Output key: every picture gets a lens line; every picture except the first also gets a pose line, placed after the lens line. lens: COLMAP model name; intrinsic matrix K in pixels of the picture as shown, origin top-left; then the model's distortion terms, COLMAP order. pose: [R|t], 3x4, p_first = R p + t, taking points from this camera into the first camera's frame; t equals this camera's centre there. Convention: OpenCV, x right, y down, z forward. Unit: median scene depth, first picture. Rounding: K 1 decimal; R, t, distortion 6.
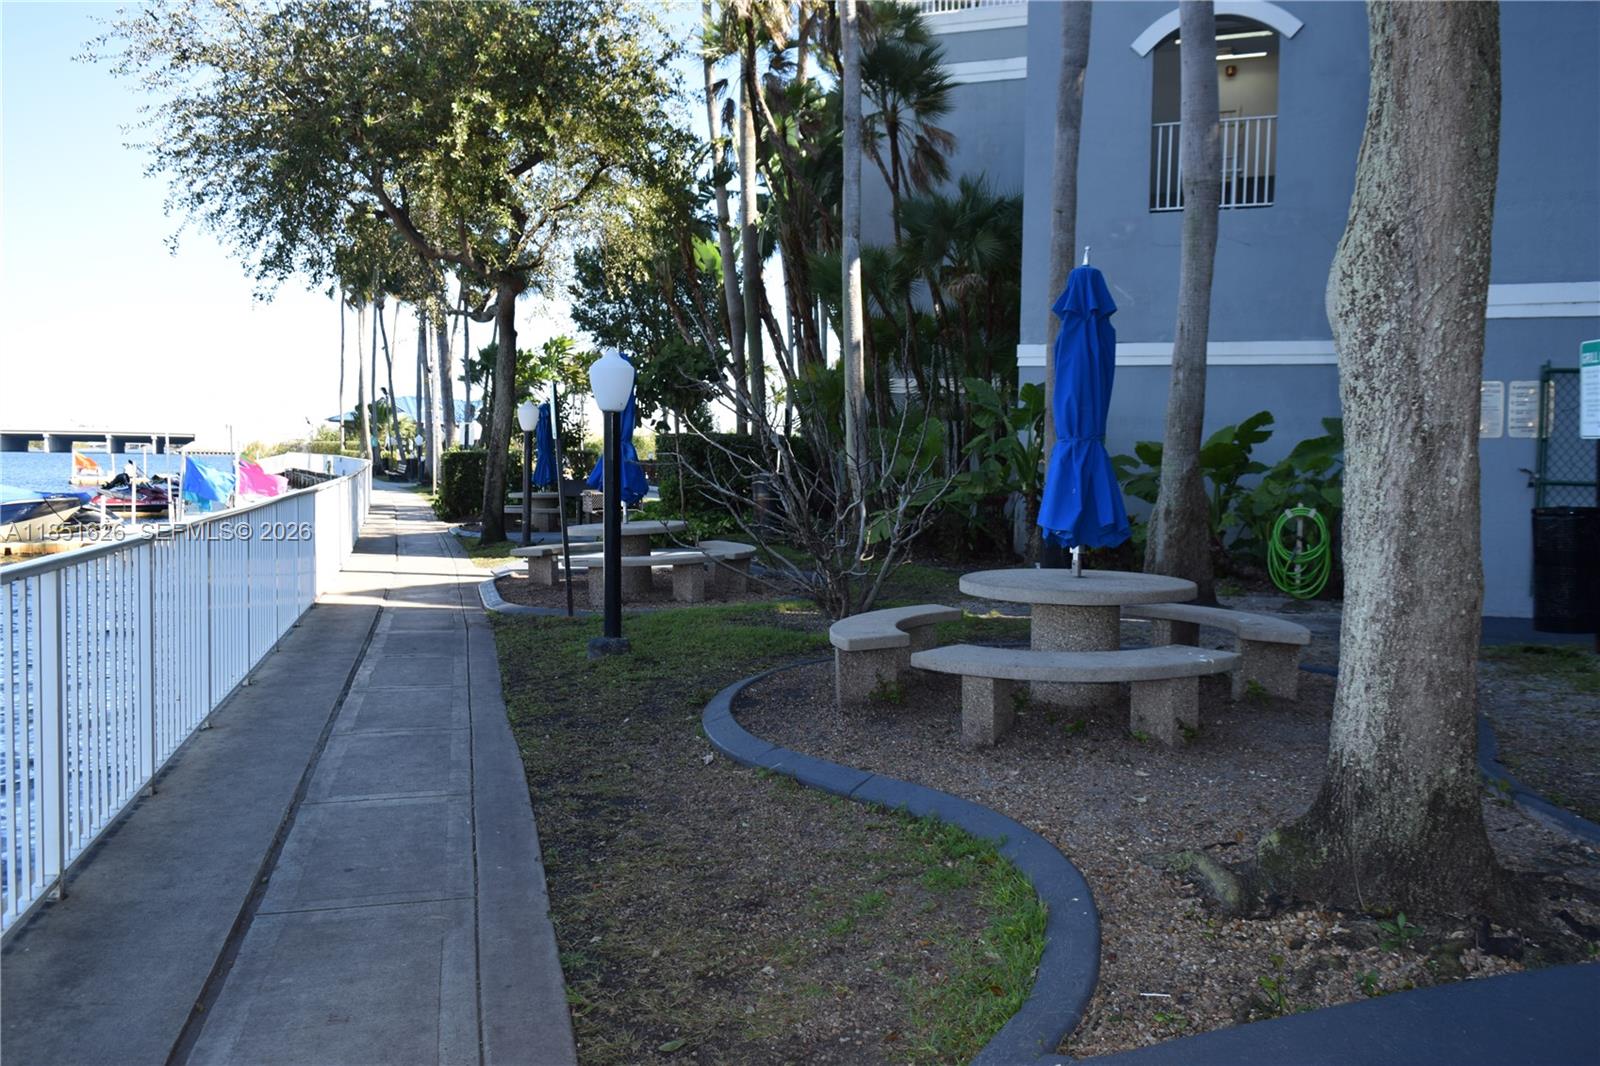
lens RADIAL K [[1233.1, 0, 796.3], [0, 1233.1, 523.7], [0, 0, 1]] dist [-0.019787, 0.002185]
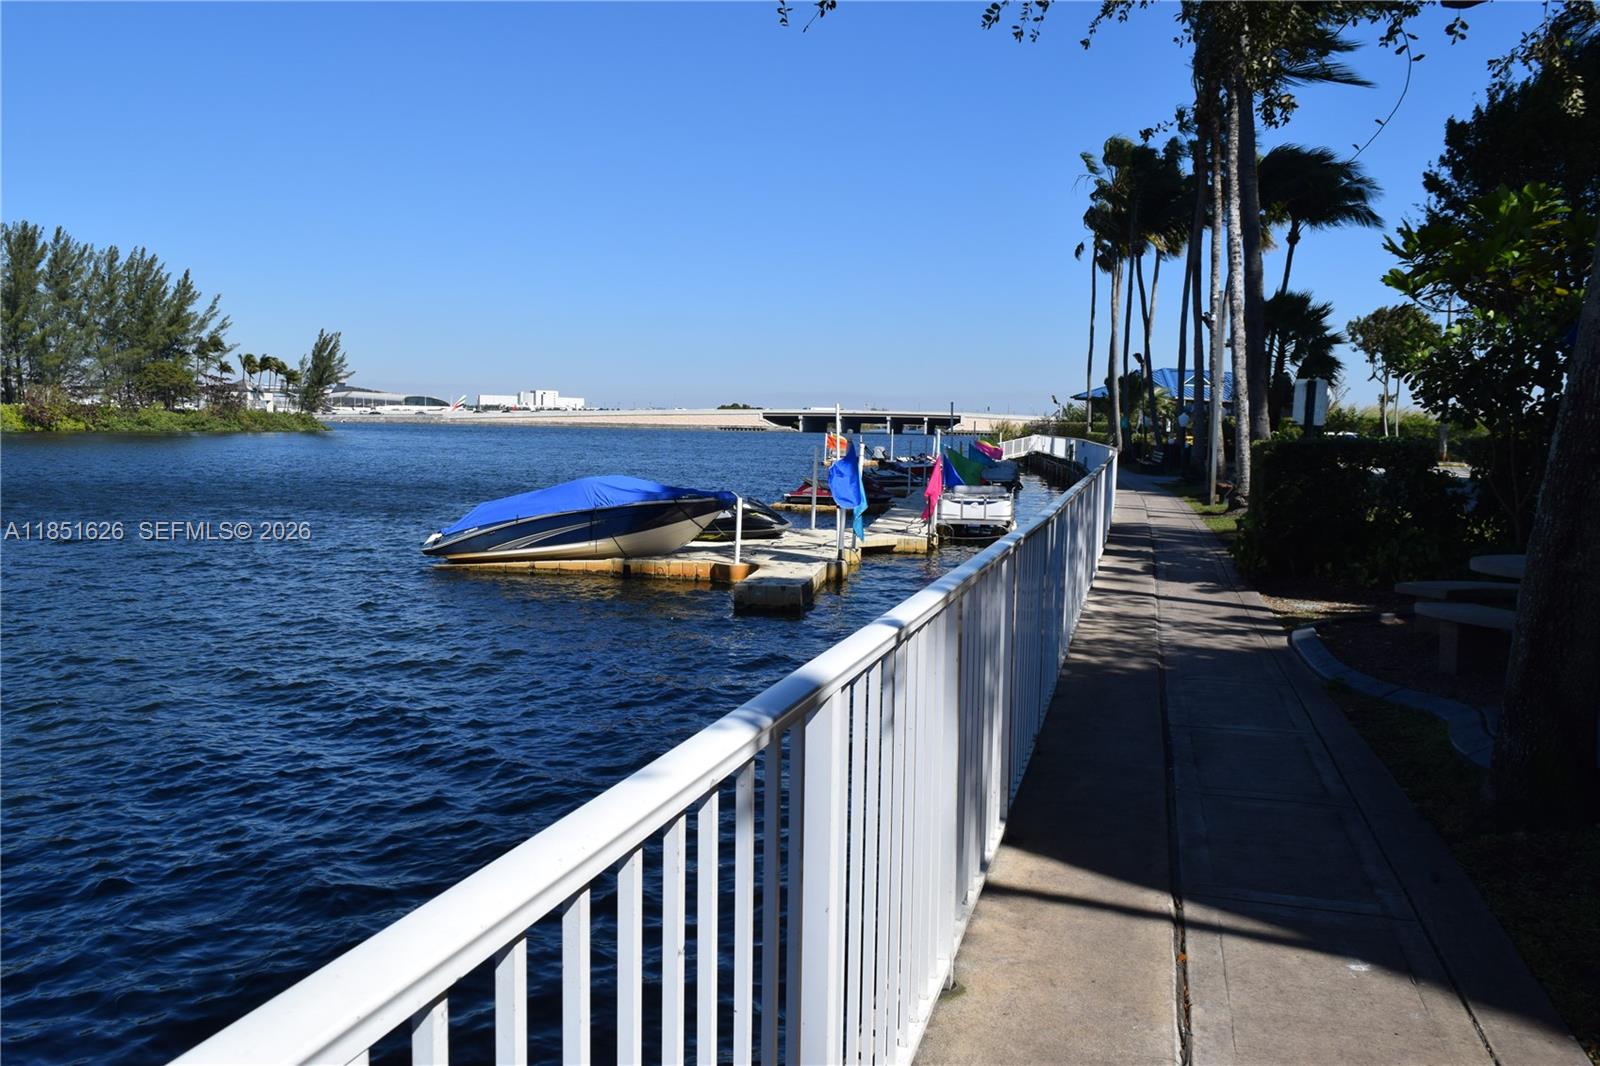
lens RADIAL K [[1233.1, 0, 796.3], [0, 1233.1, 523.7], [0, 0, 1]] dist [-0.019787, 0.002185]
pose [[0.830549, 0.037158, -0.555705, -0.064470], [-0.027964, 0.999296, 0.025025, -0.013163], [0.556243, -0.005245, 0.831003, 0.189872]]
